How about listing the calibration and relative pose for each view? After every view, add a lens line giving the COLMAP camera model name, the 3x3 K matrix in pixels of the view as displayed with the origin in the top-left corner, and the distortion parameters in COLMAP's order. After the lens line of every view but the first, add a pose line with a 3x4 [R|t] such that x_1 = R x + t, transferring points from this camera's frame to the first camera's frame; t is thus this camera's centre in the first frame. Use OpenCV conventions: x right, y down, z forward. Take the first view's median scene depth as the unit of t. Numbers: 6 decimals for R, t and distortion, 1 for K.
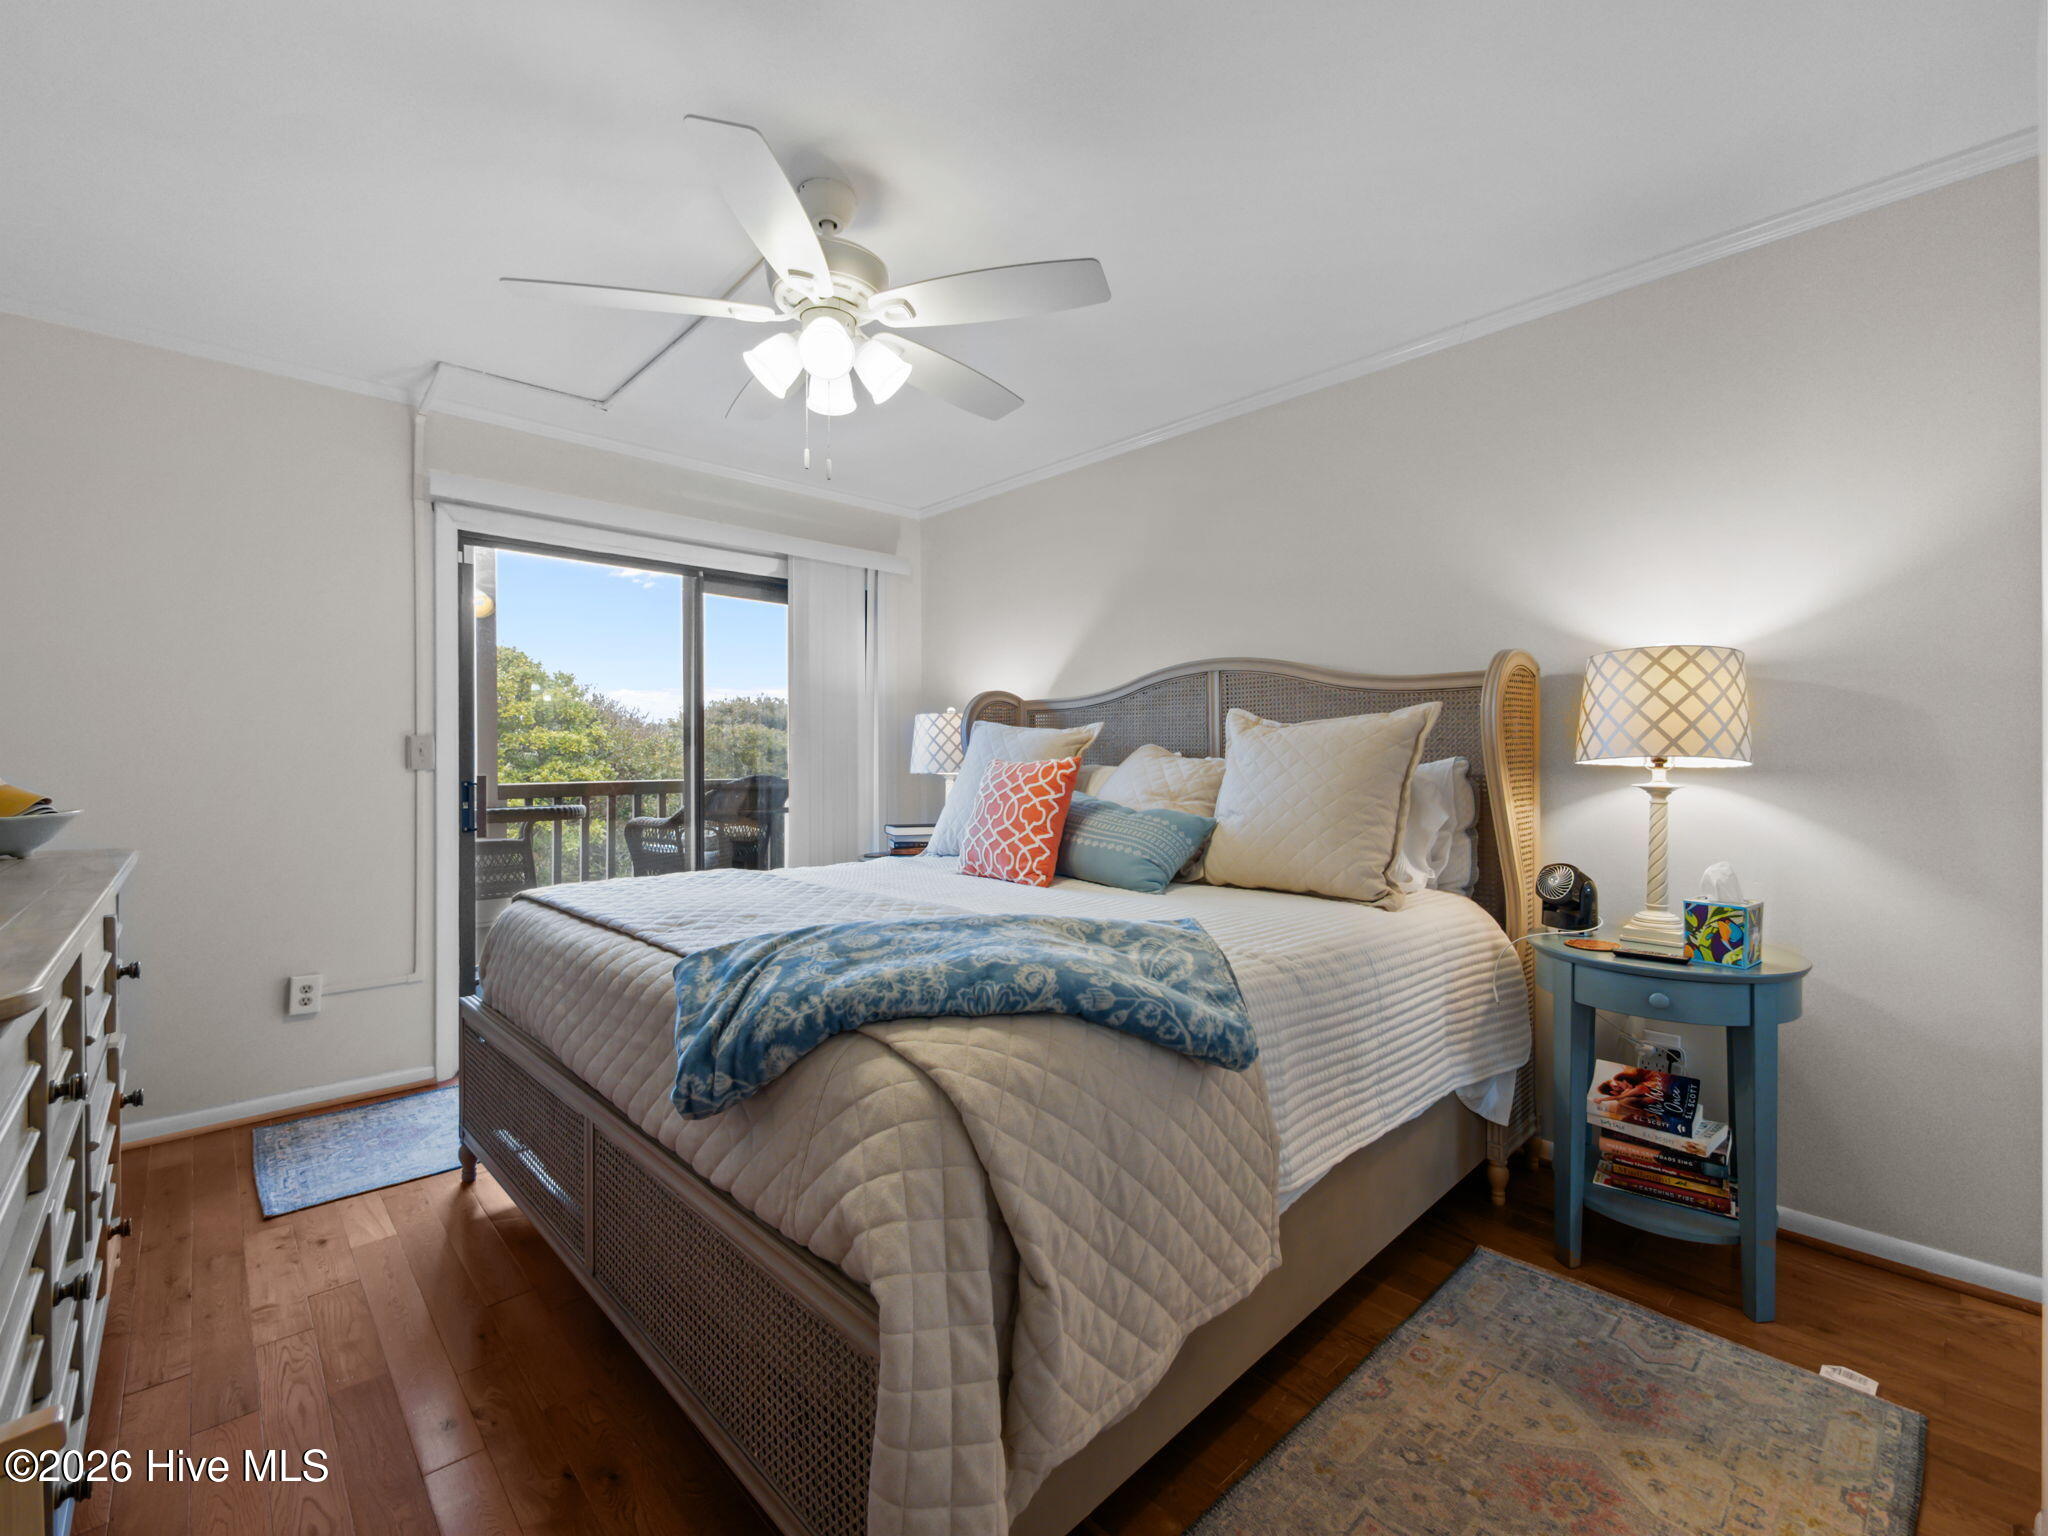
lens RADIAL K [[889.6, 0, 1034.1], [0, 889.6, 766.9], [0, 0, 1]] dist [-0.000575, 0.000177]
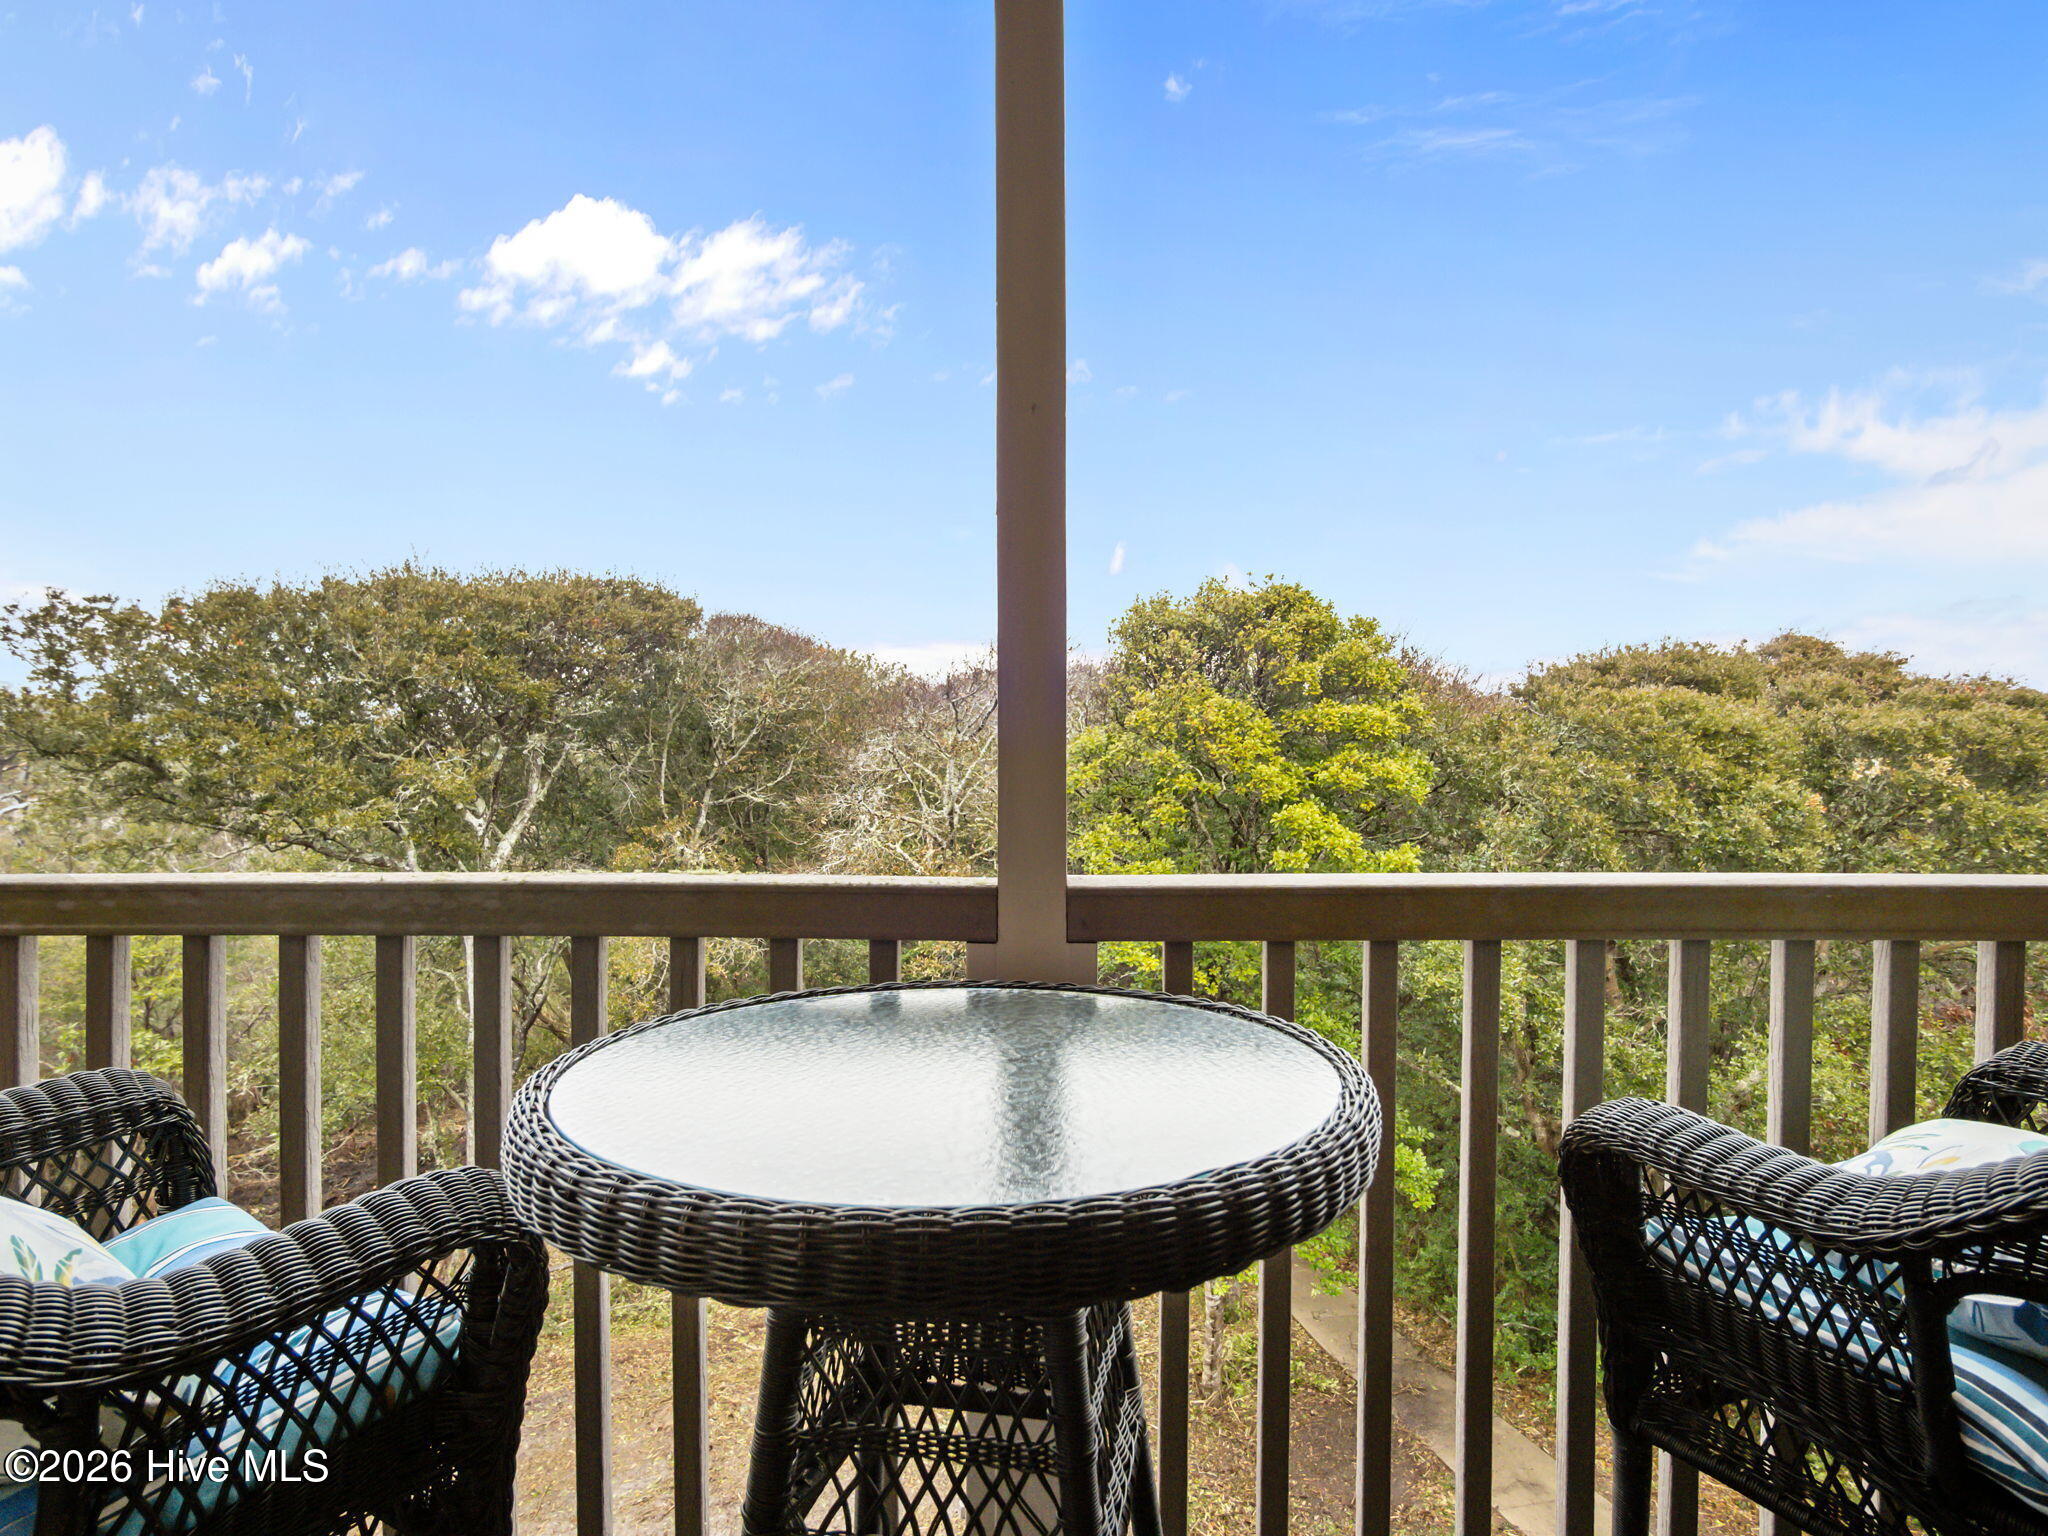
lens RADIAL K [[1097.0, 0, 1020.1], [0, 1097.0, 769.7], [0, 0, 1]] dist [0.001311, -0.000037]
pose [[0.705693, 0.021030, -0.708205, -0.130569], [-0.006816, 0.999715, 0.022894, -0.008863], [0.708485, -0.011329, 0.705635, 0.246441]]
